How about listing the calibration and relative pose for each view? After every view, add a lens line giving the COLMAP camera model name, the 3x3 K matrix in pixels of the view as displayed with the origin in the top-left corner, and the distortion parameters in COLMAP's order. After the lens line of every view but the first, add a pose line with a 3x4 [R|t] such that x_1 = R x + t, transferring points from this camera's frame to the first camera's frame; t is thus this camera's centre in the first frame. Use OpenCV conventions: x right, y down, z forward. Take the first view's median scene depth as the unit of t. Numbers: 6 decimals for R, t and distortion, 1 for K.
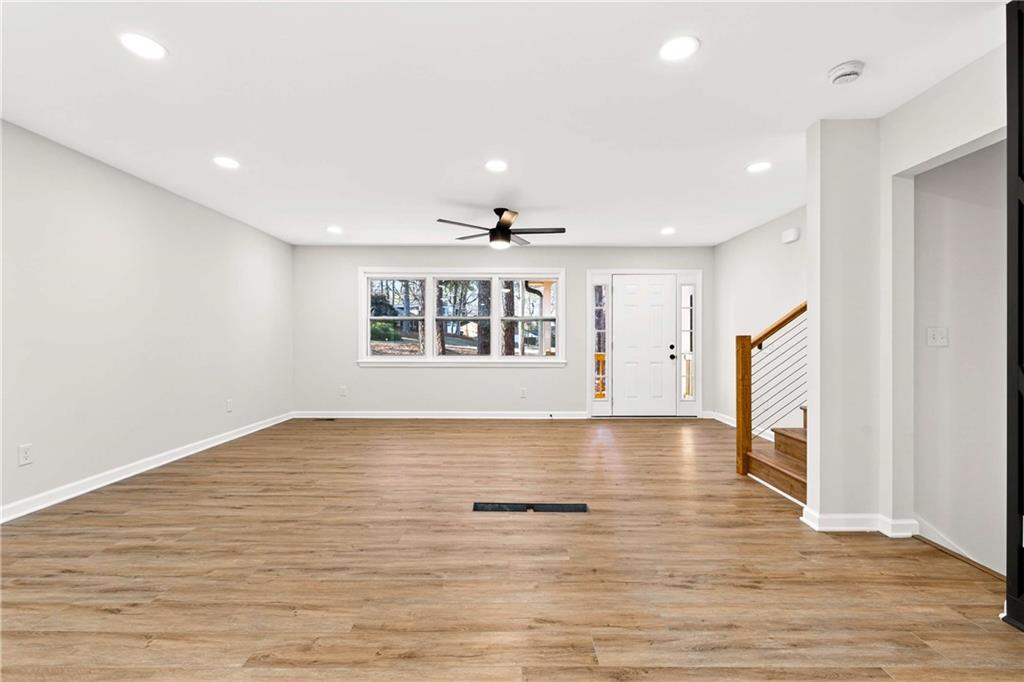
lens RADIAL K [[442.0, 0, 512.5], [0, 442.0, 347.9], [0, 0, 1]] dist [-0.001014, -0.000178]
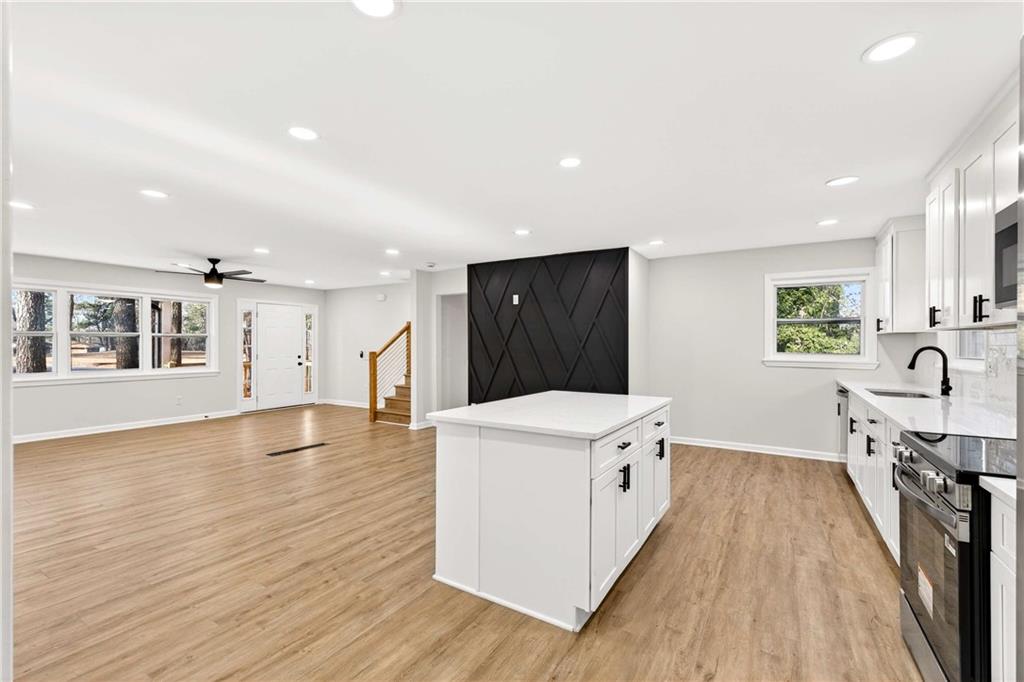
lens RADIAL K [[442.0, 0, 511.4], [0, 442.0, 343.1], [0, 0, 1]] dist [-0.001014, -0.000178]
pose [[0.521837, -0.001204, 0.853044, -0.537204], [0.016041, 0.999836, -0.008402, -0.024863], [-0.852894, 0.018068, 0.521771, -0.361366]]
